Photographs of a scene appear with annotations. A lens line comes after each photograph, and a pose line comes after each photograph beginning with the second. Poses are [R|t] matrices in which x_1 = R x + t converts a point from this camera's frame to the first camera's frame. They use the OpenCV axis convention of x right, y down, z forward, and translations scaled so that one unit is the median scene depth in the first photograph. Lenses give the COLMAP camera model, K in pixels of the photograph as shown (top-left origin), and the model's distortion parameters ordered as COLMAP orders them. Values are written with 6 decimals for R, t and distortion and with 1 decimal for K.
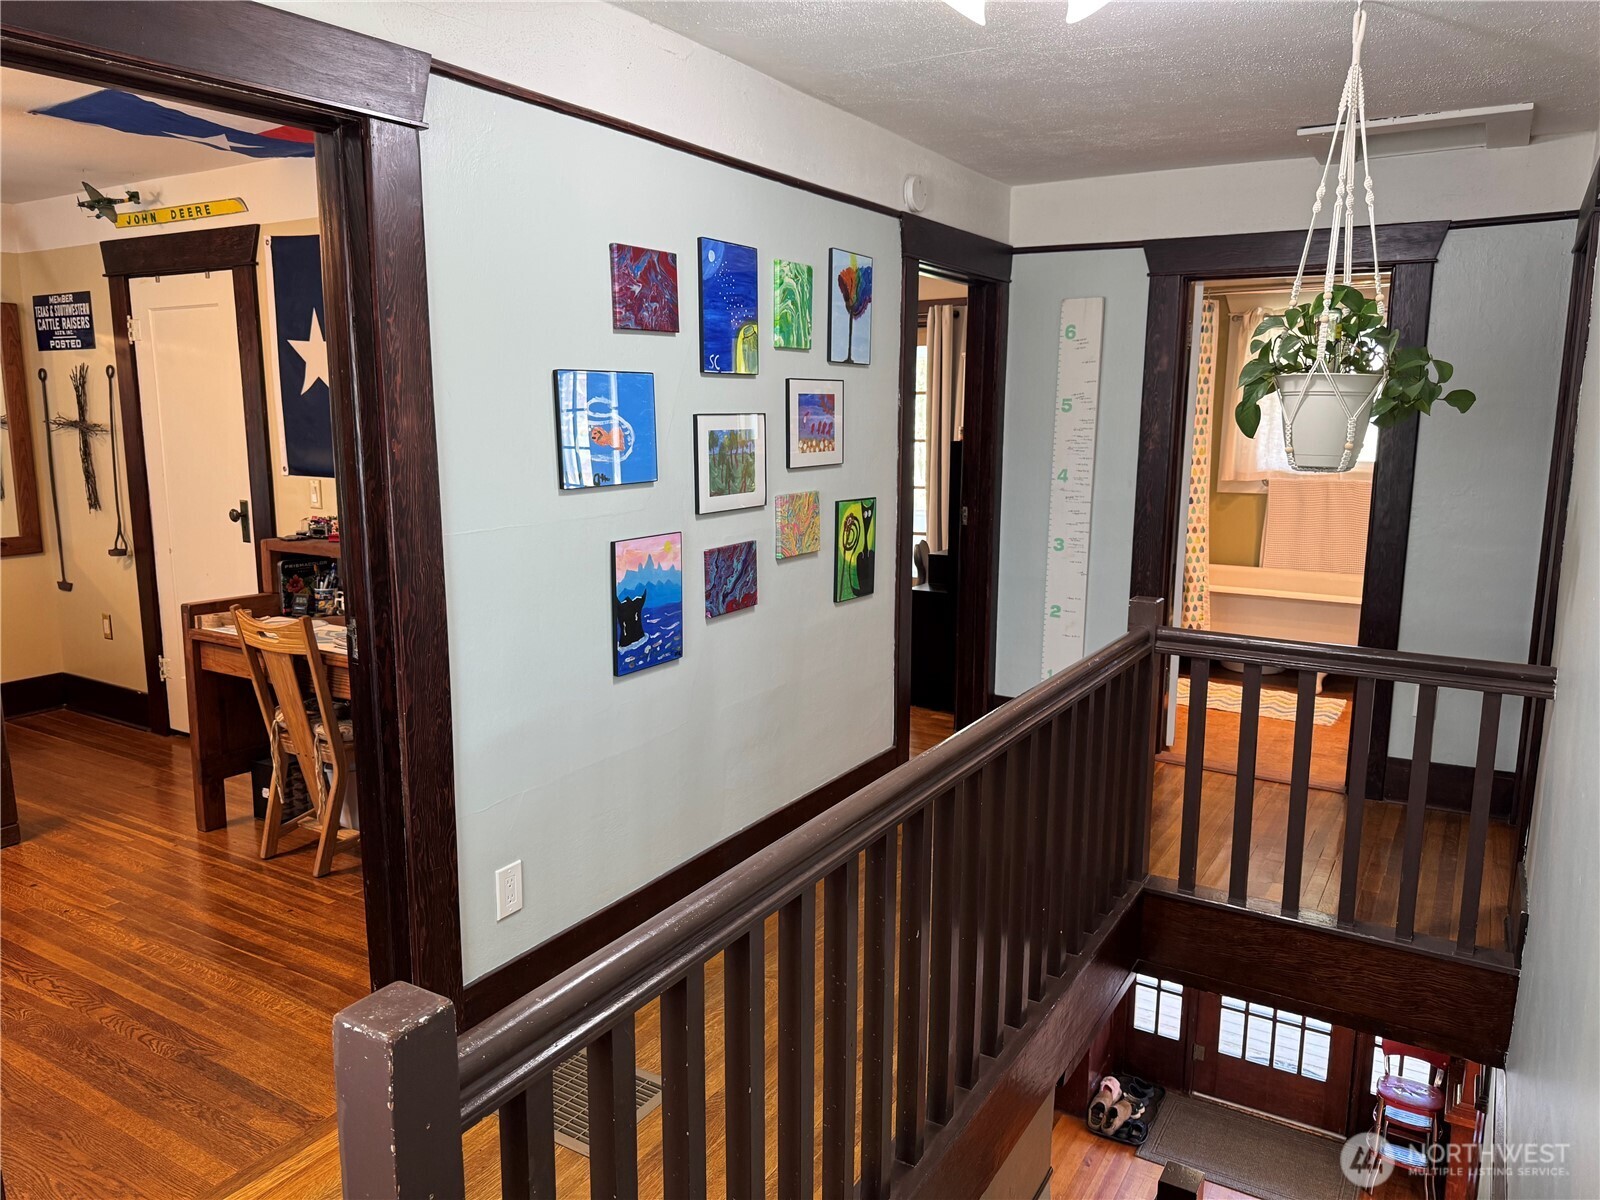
lens RADIAL K [[1129.5, 0, 797.5], [0, 1129.5, 602.4], [0, 0, 1]] dist [0.014696, -0.008862]
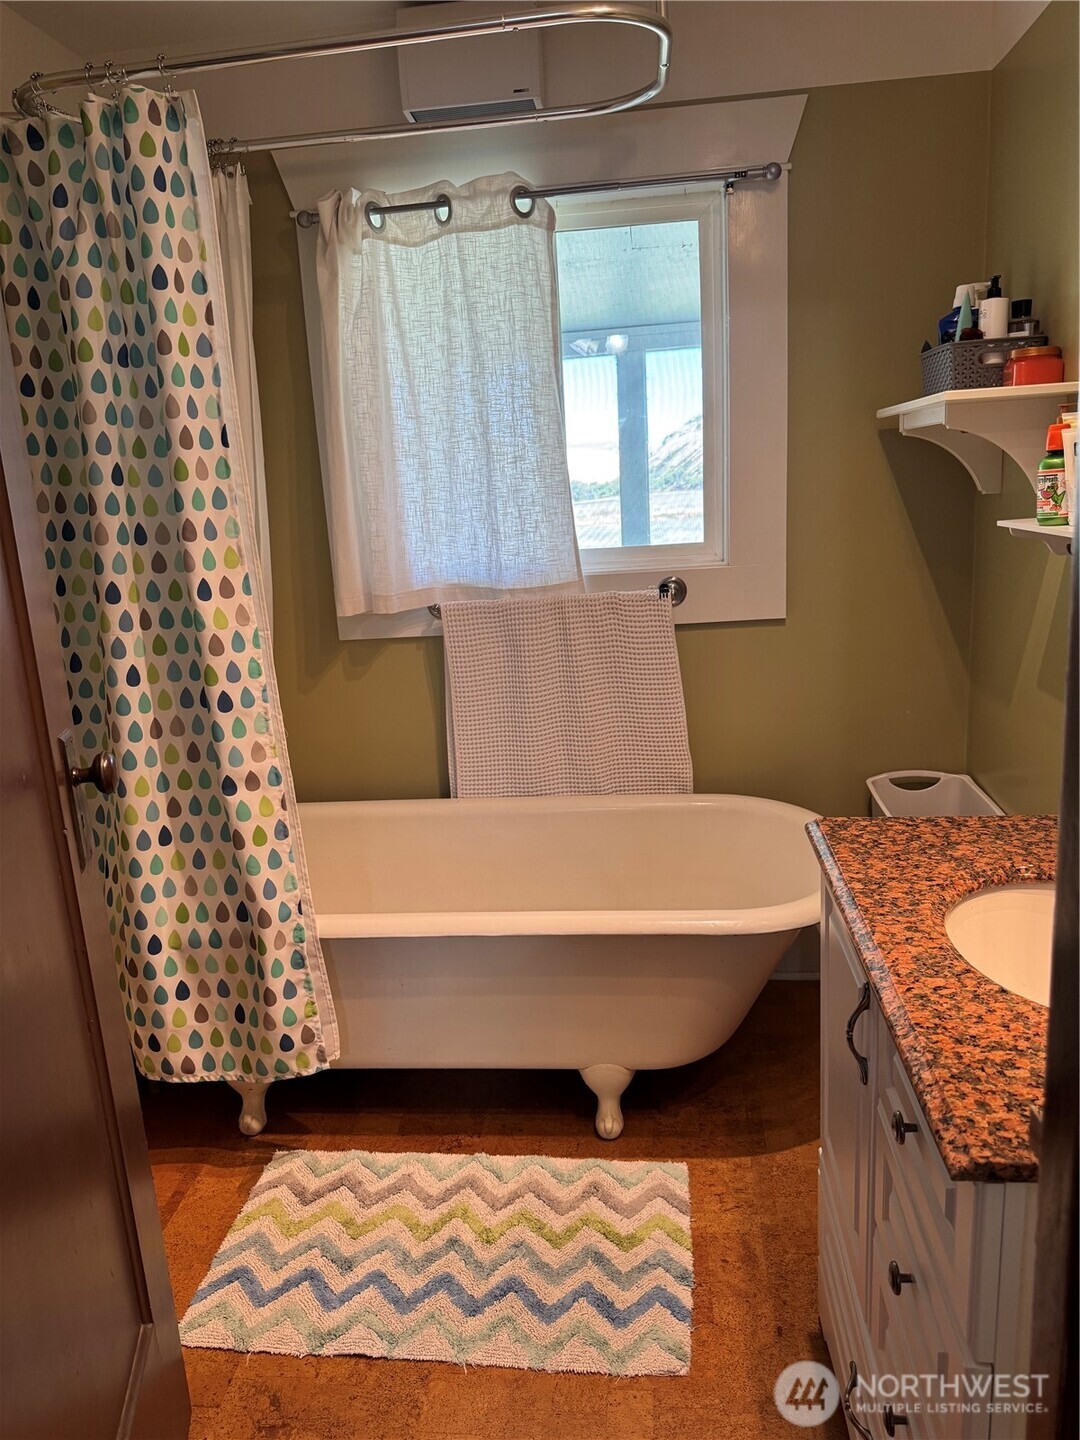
lens RADIAL K [[1016.6, 0, 540.6], [0, 1016.6, 723.3], [0, 0, 1]] dist [0.014696, -0.008862]
pose [[0.898923, -0.152613, 0.410666, 0.303287], [0.137336, 0.988280, 0.066648, -0.090340], [-0.416024, -0.003512, 0.909347, 0.670956]]
